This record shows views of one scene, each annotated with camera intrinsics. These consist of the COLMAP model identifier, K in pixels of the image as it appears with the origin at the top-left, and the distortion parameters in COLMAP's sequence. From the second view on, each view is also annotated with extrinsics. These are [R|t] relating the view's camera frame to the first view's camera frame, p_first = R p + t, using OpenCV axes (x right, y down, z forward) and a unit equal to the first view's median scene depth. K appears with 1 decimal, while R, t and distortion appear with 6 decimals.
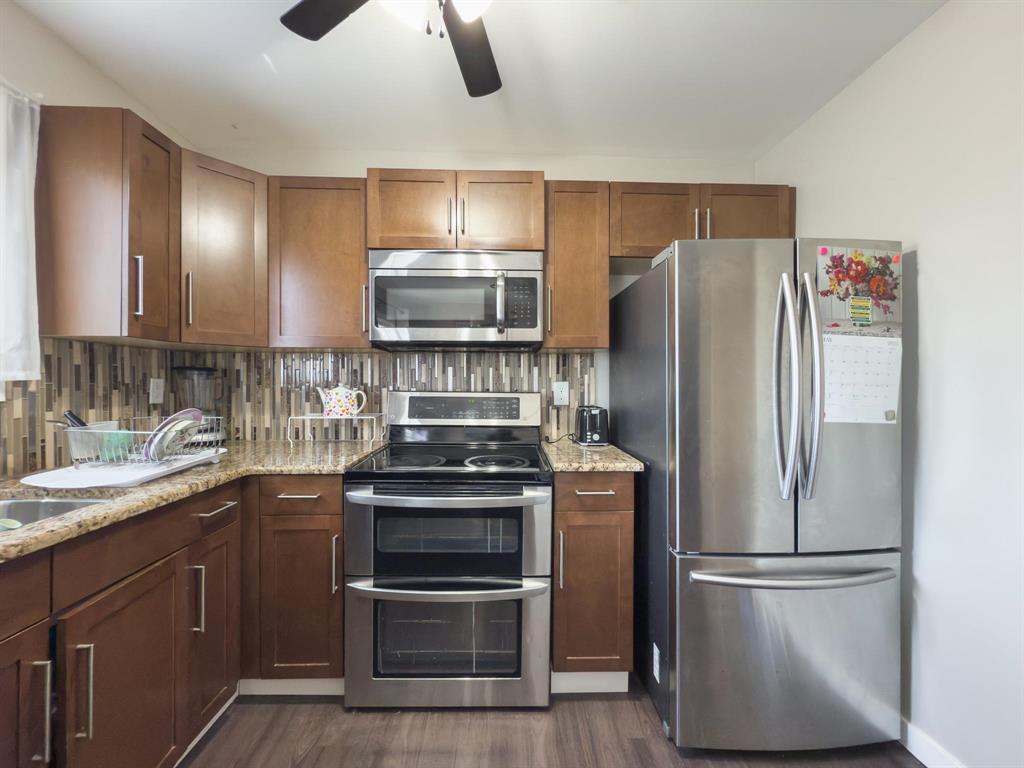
lens RADIAL K [[411.7, 0, 519.9], [0, 411.7, 381.6], [0, 0, 1]] dist [-0.001916, -0.000402]
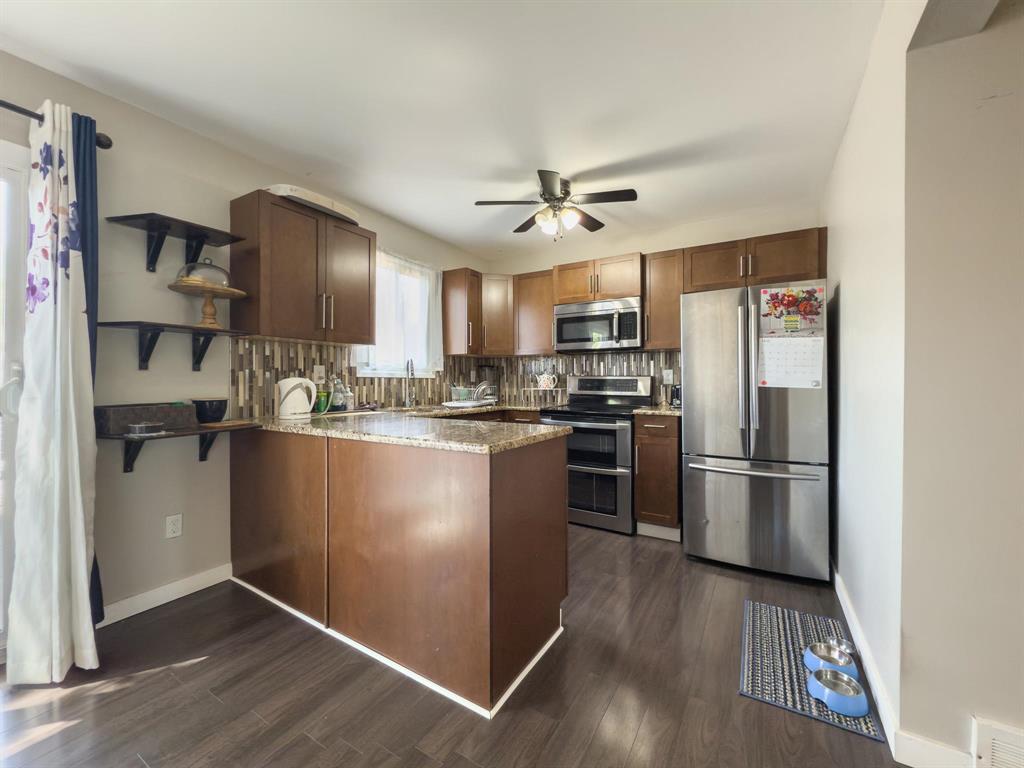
lens RADIAL K [[418.2, 0, 515.9], [0, 418.2, 380.4], [0, 0, 1]] dist [-0.000925, -0.000282]
pose [[0.833244, -0.003609, -0.552894, 0.618708], [0.004416, 0.999990, 0.000127, 0.048293], [0.552888, -0.002547, 0.833252, -0.831710]]
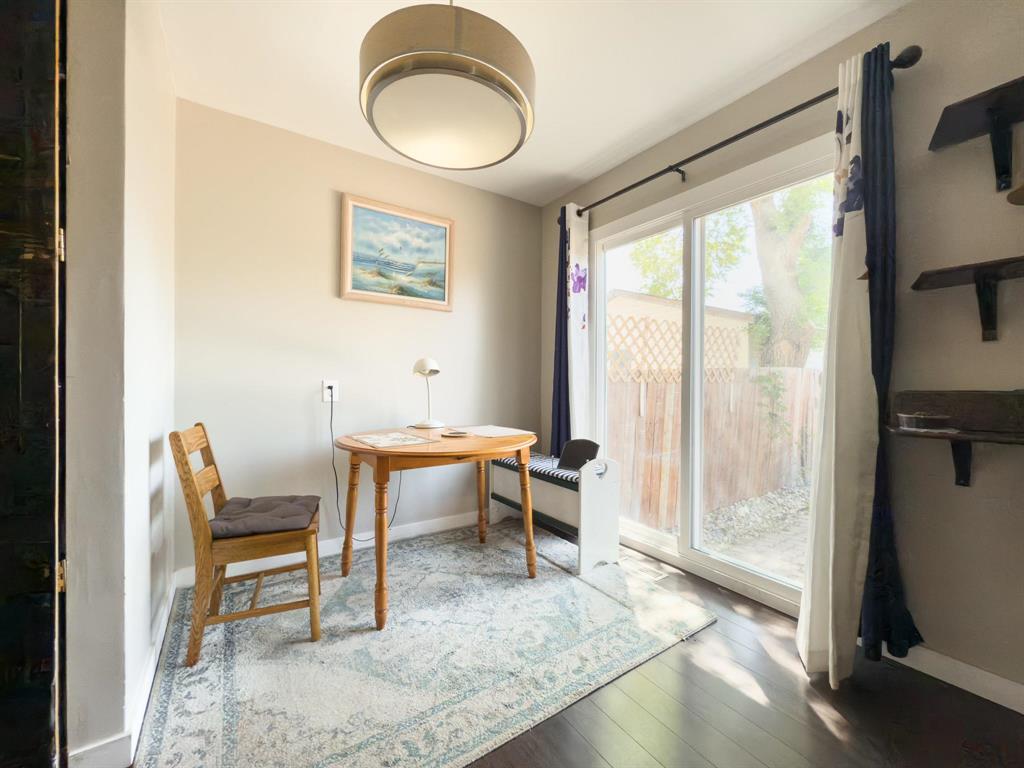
lens RADIAL K [[410.5, 0, 513.1], [0, 410.5, 384.0], [0, 0, 1]] dist [-0.001736, -0.000349]
pose [[-0.852829, -0.008718, -0.522118, 0.279056], [-0.009623, 0.999953, -0.000979, 0.103180], [0.522102, 0.004190, -0.852873, -0.259337]]
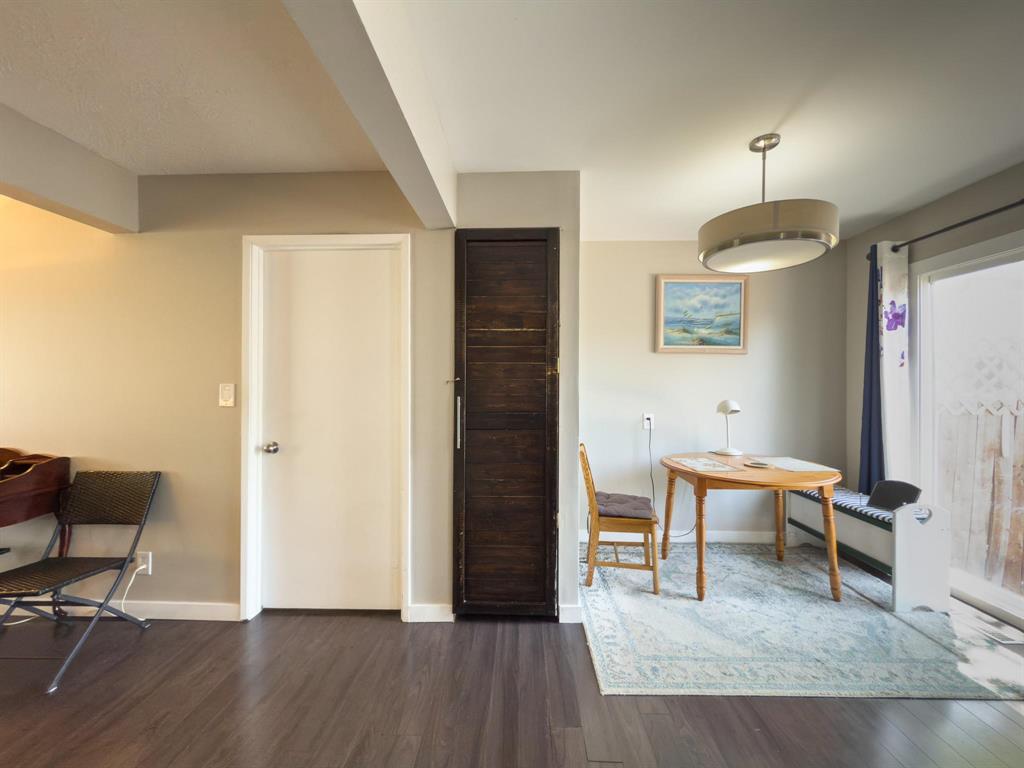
lens RADIAL K [[410.5, 0, 513.1], [0, 410.5, 384.0], [0, 0, 1]] dist [-0.001736, -0.000349]
pose [[-0.997774, -0.010248, 0.065901, 0.573428], [-0.010521, 0.999937, -0.003808, -0.024275], [-0.065858, -0.004493, -0.997819, 0.156774]]
